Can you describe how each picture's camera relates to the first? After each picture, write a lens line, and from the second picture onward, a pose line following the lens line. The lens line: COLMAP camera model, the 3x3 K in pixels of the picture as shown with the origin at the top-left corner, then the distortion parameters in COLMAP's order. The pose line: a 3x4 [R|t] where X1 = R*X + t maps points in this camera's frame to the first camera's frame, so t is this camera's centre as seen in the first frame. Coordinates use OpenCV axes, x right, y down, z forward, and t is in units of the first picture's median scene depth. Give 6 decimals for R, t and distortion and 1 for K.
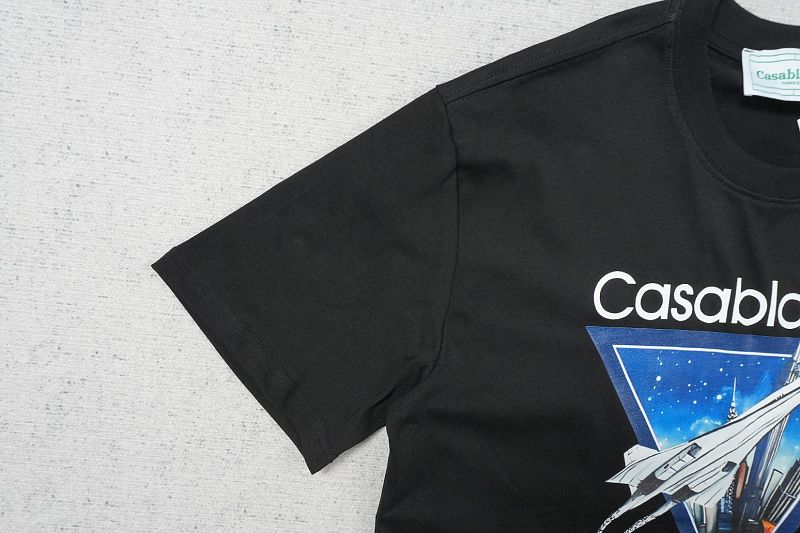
lens RADIAL K [[573.2, 0, 400.0], [0, 573.2, 266.5], [0, 0, 1]] dist [0.005169, -0.001599]
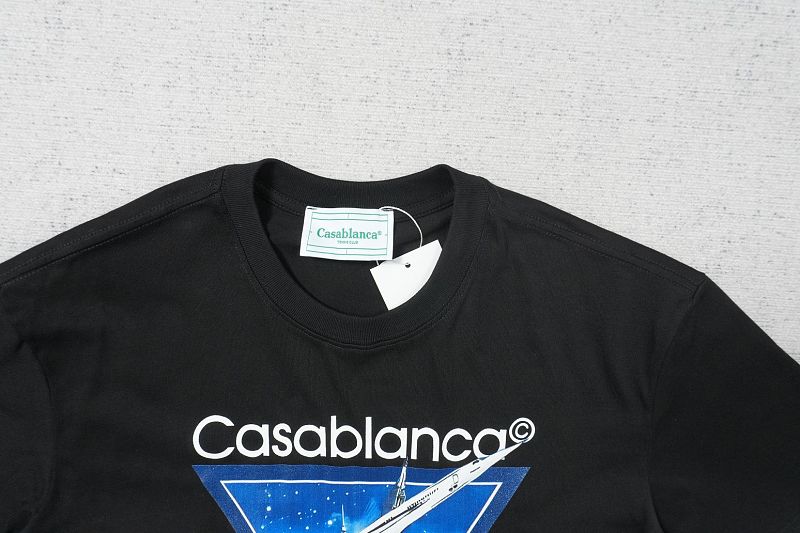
lens RADIAL K [[548.5, 0, 418.4], [0, 548.5, 267.1], [0, 0, 1]] dist [0.006692, 0.000740]
pose [[0.998648, -0.038919, -0.034452, 0.784954], [0.040636, 0.997891, 0.050619, -0.295518], [0.032409, -0.051951, 0.998124, 0.011047]]
